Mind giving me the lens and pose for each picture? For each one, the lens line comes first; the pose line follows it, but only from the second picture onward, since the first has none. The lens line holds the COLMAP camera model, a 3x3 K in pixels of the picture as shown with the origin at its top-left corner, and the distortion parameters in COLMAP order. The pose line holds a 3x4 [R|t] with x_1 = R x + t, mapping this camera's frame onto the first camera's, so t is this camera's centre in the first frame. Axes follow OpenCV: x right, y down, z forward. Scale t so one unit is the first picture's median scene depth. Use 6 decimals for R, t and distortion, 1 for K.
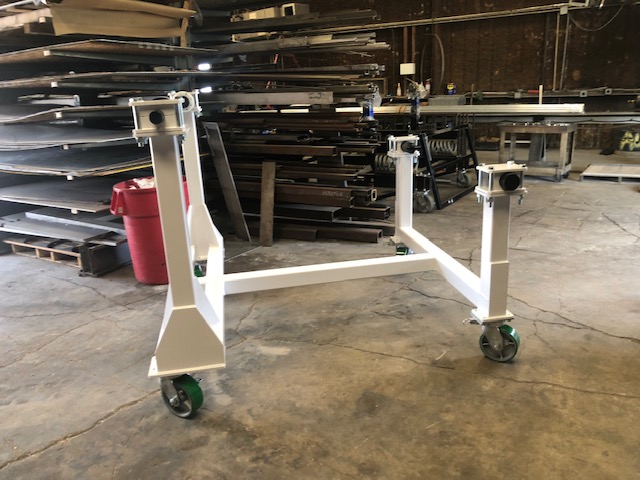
lens RADIAL K [[524.9, 0, 320.0], [0, 524.9, 240.0], [0, 0, 1]] dist [0.004436, 0.000787]
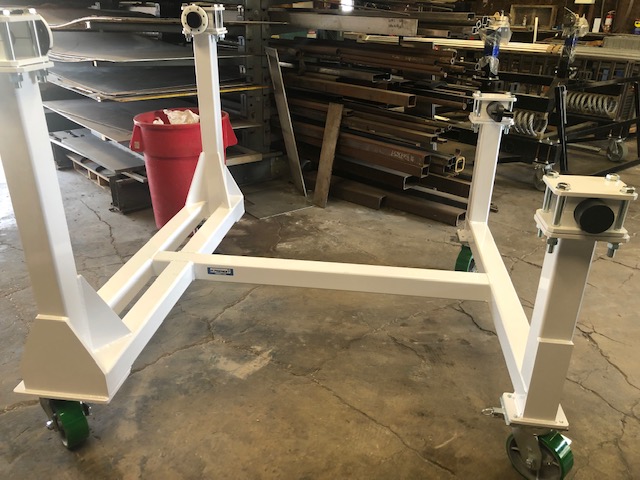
lens RADIAL K [[519.4, 0, 319.3], [0, 519.4, 234.8], [0, 0, 1]] dist [-0.006066, 0.000690]
pose [[0.947577, 0.179815, -0.264130, 0.141946], [-0.143763, 0.978155, 0.150153, -0.078784], [0.285359, -0.104309, 0.952727, 0.245577]]
